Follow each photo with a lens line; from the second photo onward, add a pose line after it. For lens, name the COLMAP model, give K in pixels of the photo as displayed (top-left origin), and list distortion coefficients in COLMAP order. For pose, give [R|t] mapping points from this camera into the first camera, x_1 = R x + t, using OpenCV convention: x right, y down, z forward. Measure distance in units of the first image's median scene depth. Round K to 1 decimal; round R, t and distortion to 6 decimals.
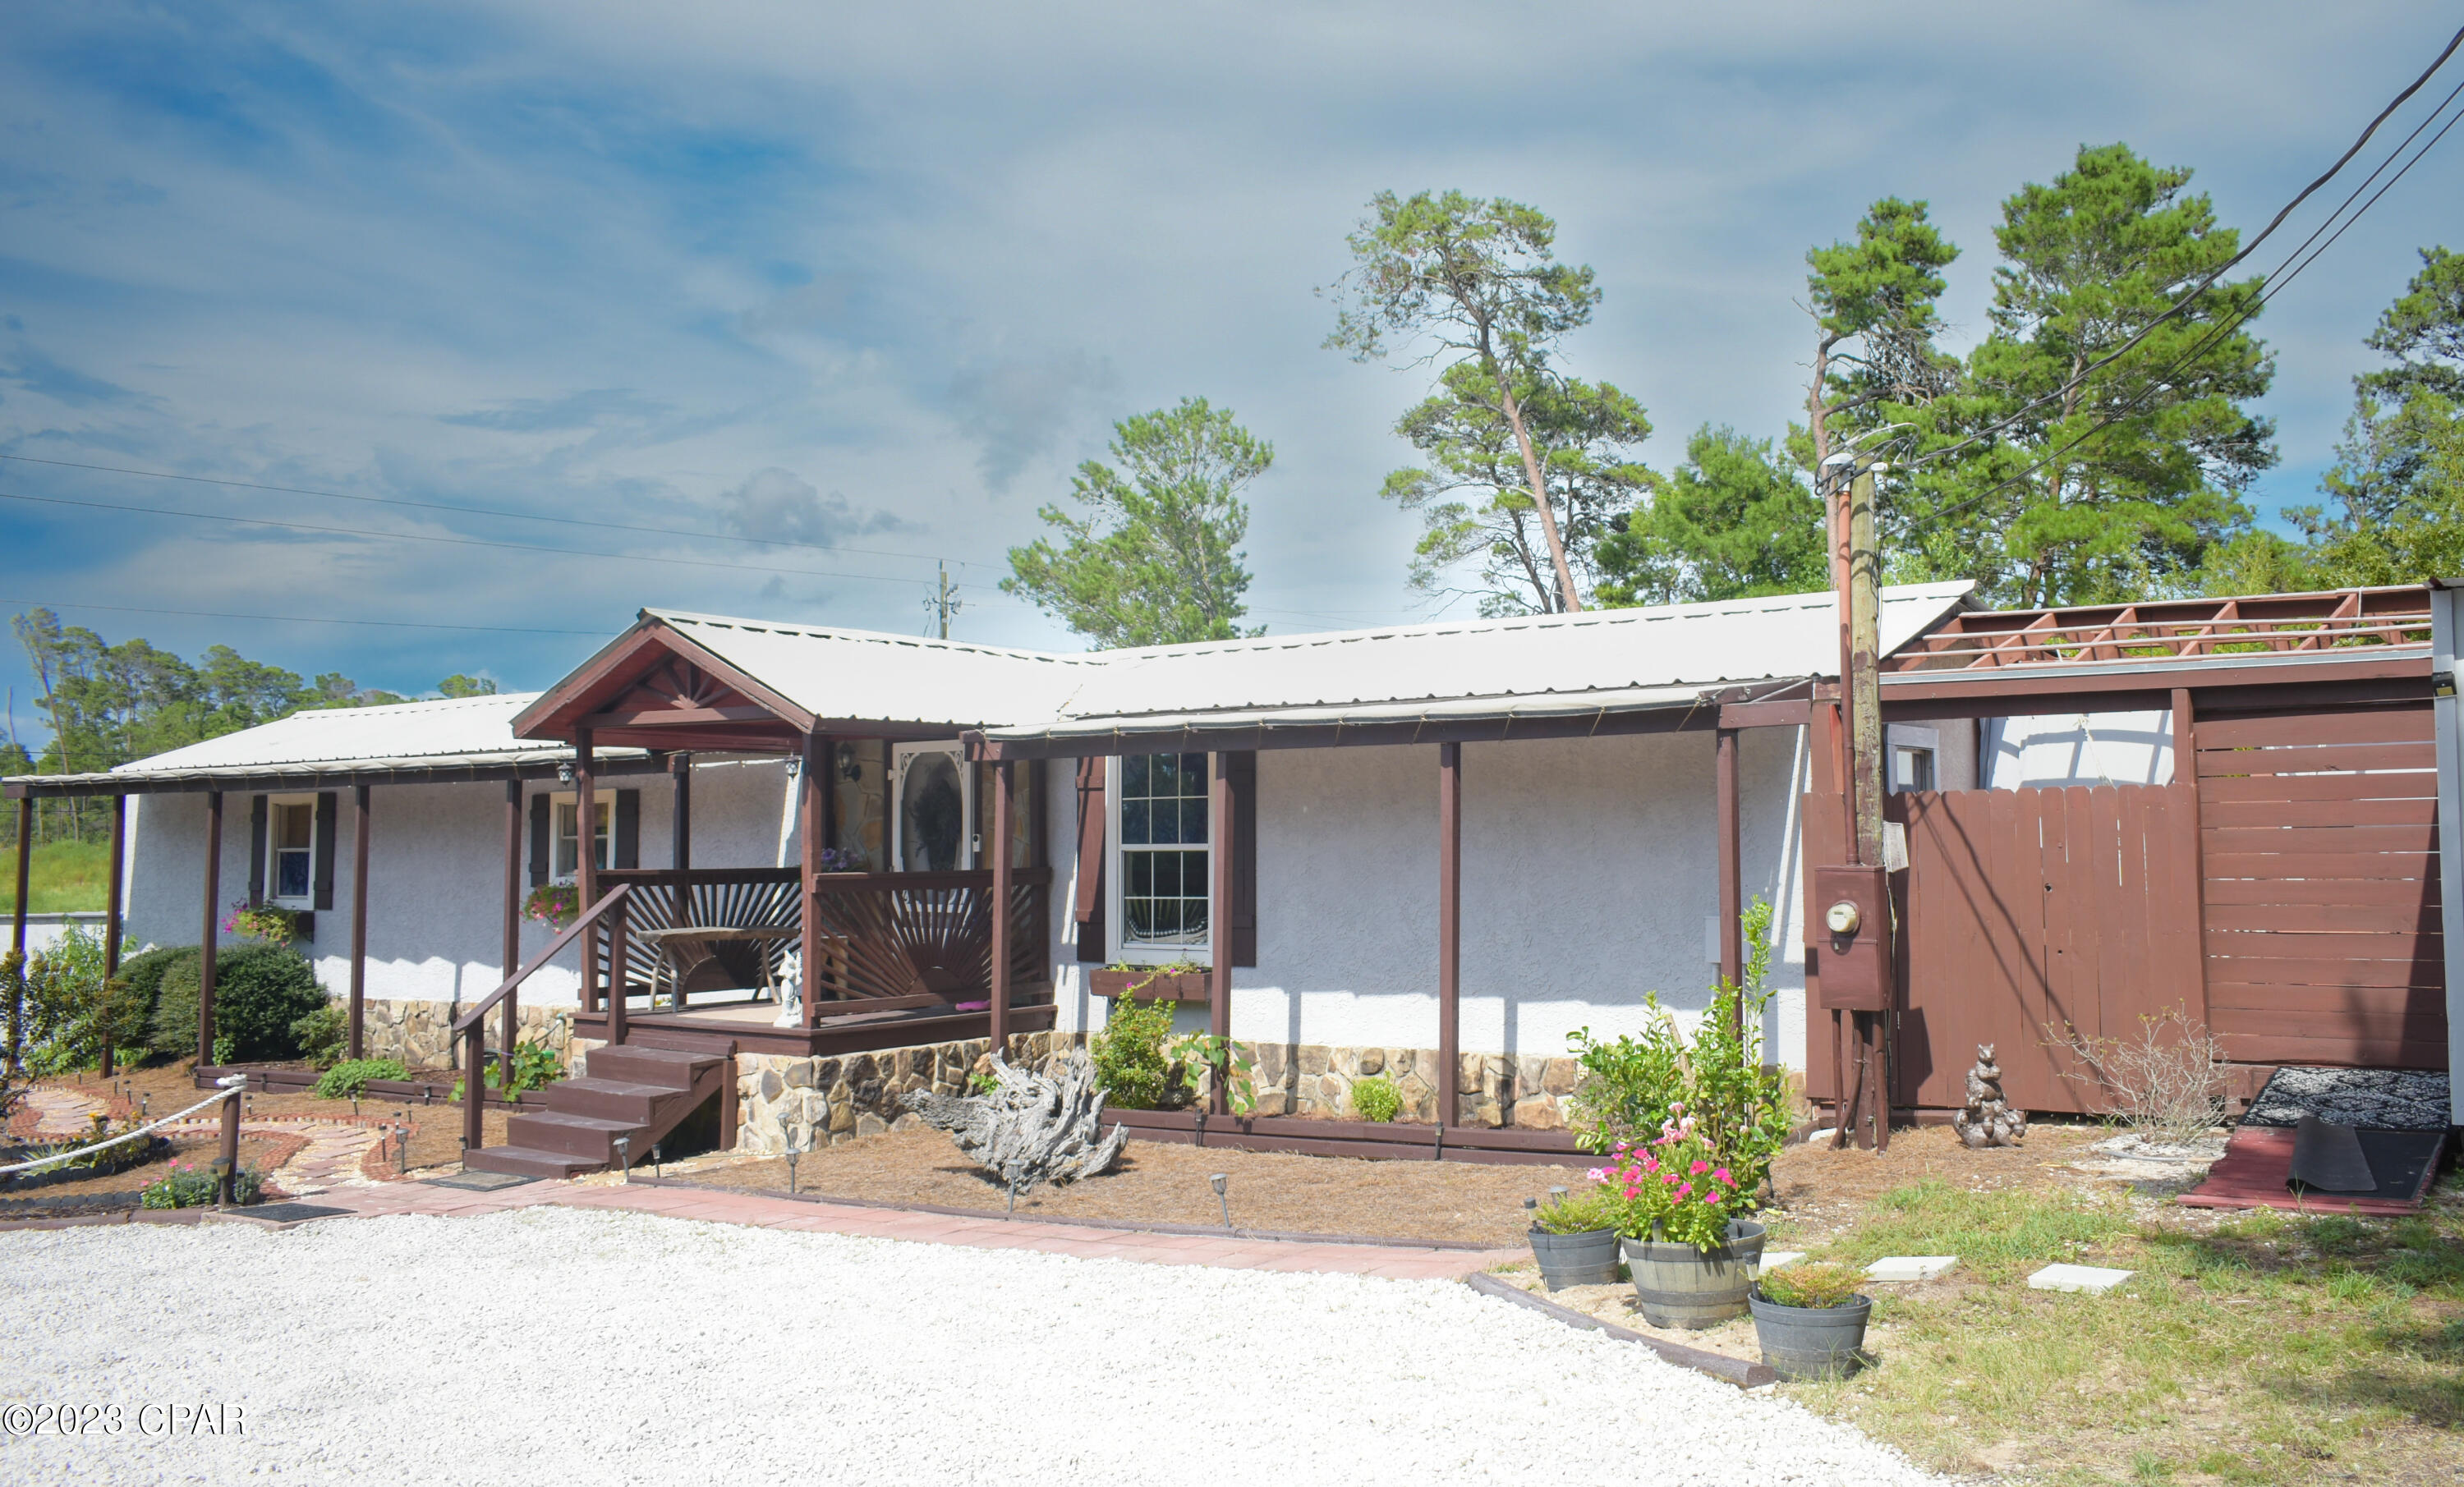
lens RADIAL K [[1860.7, 0, 1232.0], [0, 1860.7, 743.5], [0, 0, 1]] dist [-0.019344, 0.007446]
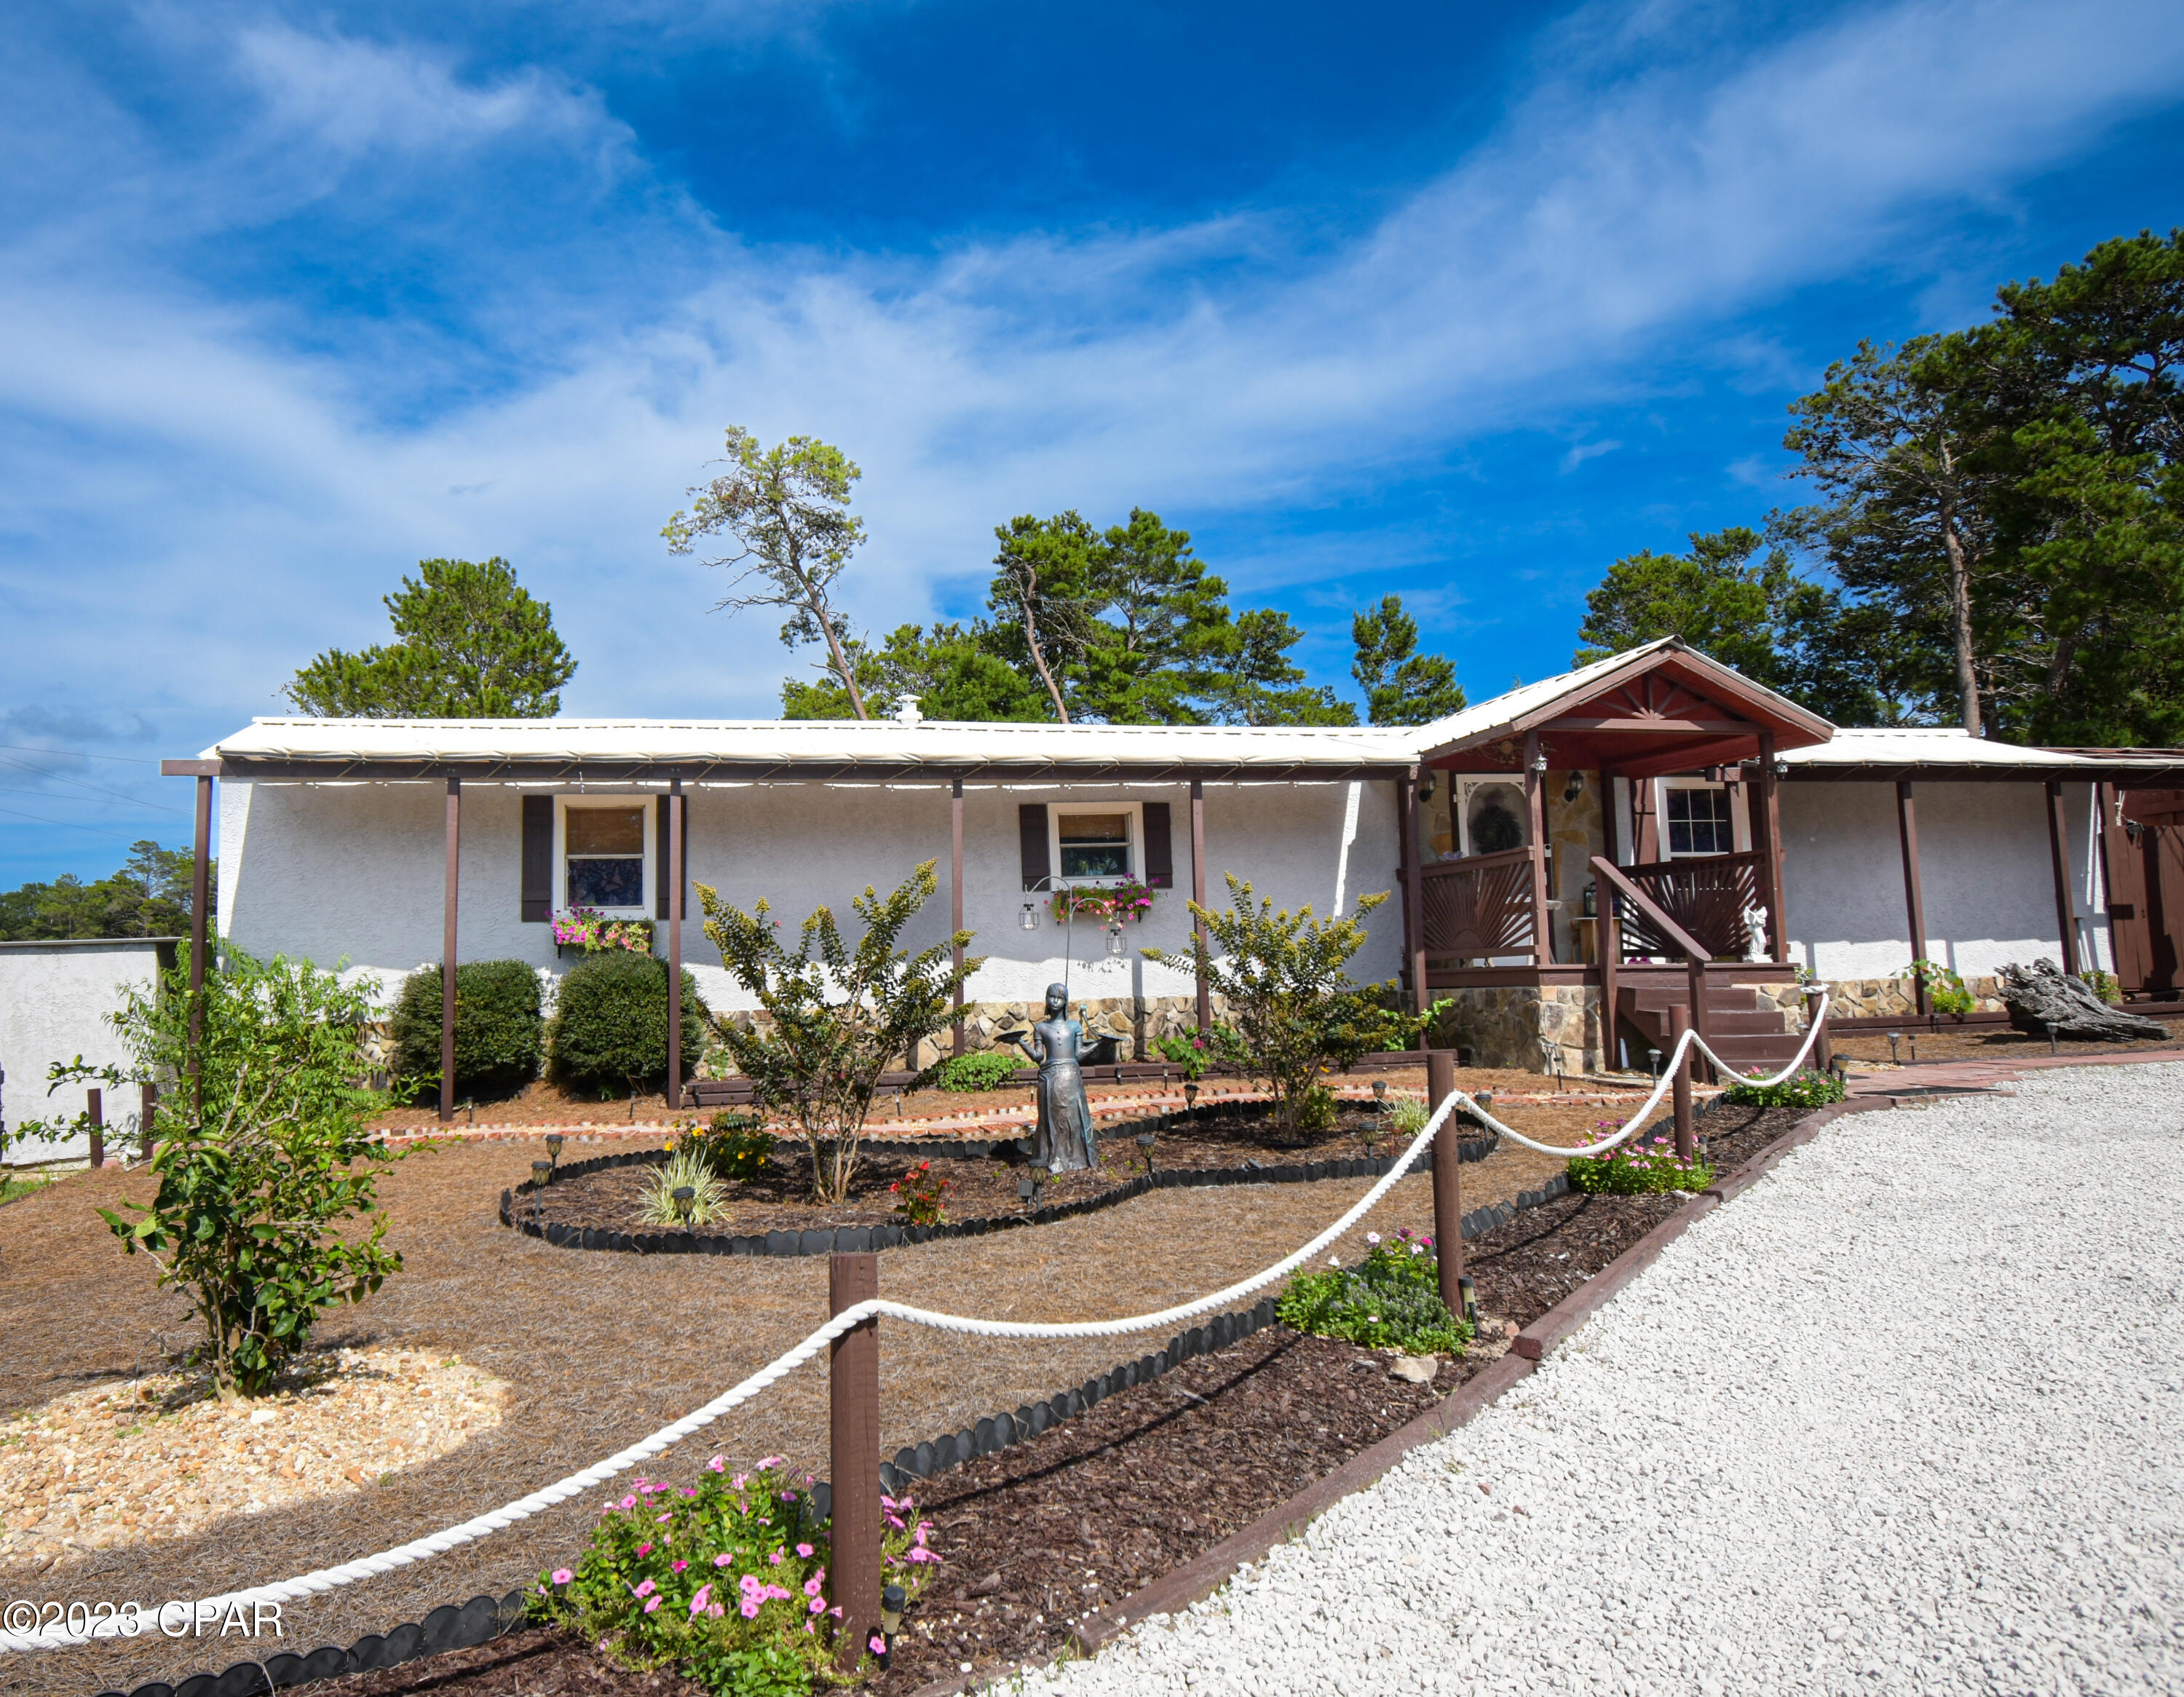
lens RADIAL K [[1309.7, 0, 1062.6], [0, 1309.7, 858.5], [0, 0, 1]] dist [-0.004998, -0.003169]
pose [[0.766774, 0.049373, 0.640016, -1.092755], [-0.029671, 0.998698, -0.041495, 0.117226], [-0.641232, 0.012827, 0.767240, 0.537044]]
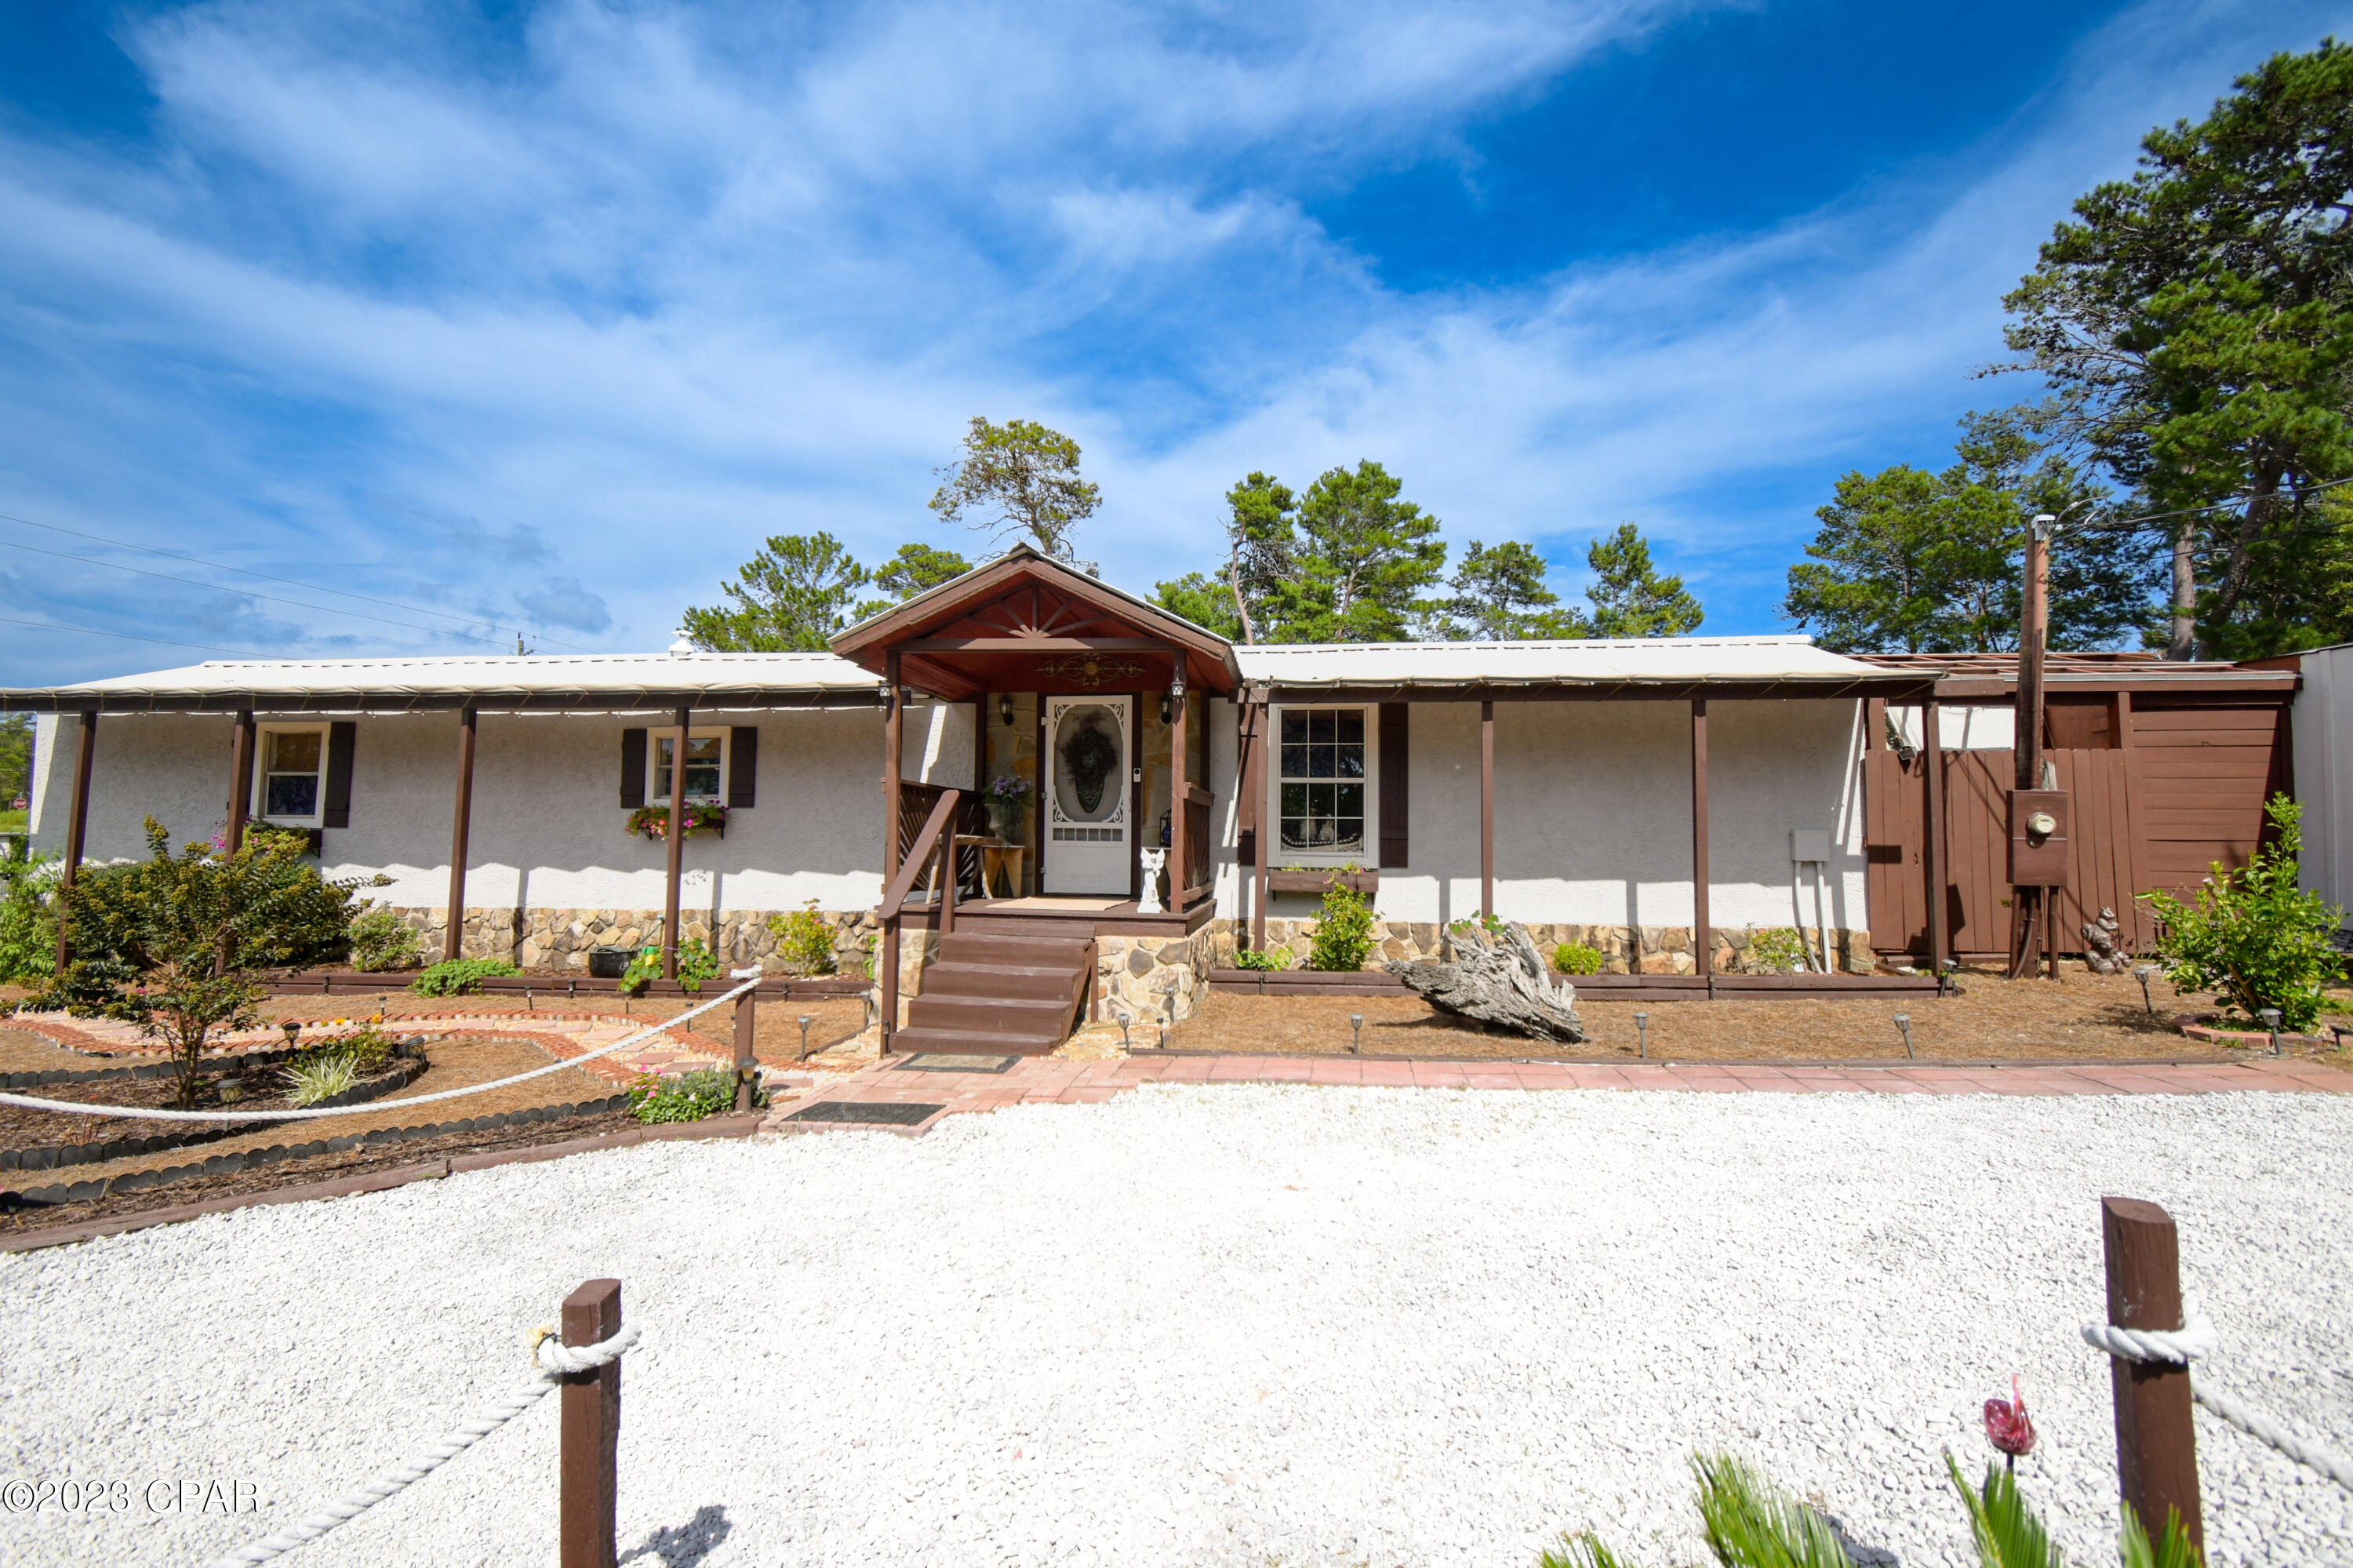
lens RADIAL K [[1021.7, 0, 1149.3], [0, 1021.7, 781.1], [0, 0, 1]] dist [0.005483, -0.000025]
pose [[0.911957, 0.042826, 0.408044, -0.452327], [-0.045072, 0.998975, -0.004113, 0.064745], [-0.407802, -0.014641, 0.912953, 0.368904]]
